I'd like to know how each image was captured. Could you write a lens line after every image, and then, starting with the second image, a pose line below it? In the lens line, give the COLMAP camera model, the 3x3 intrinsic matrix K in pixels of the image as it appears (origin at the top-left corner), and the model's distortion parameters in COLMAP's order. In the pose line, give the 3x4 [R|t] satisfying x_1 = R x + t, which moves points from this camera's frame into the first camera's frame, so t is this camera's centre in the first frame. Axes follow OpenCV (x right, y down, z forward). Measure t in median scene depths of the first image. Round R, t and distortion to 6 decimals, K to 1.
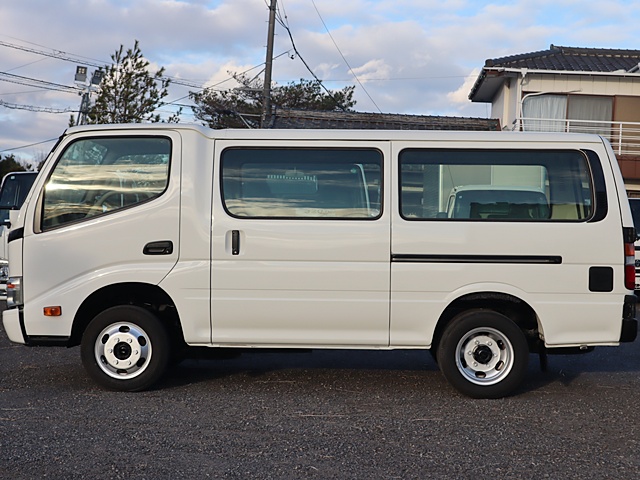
lens RADIAL K [[995.8, 0, 320.4], [0, 995.8, 238.9], [0, 0, 1]] dist [-0.067073, 0.000000]
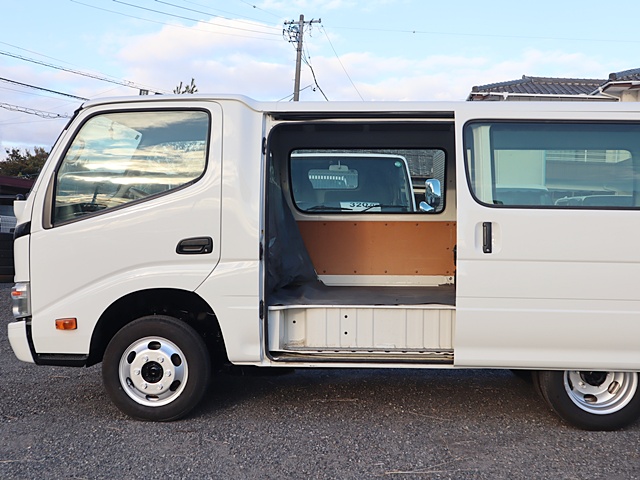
lens RADIAL K [[772.8, 0, 318.5], [0, 772.8, 239.9], [0, 0, 1]] dist [-0.048356, 0.000000]
pose [[0.999710, -0.005657, -0.023420, -0.047296], [0.005899, 0.999930, 0.010266, -0.001505], [0.023361, -0.010401, 0.999673, 0.370503]]
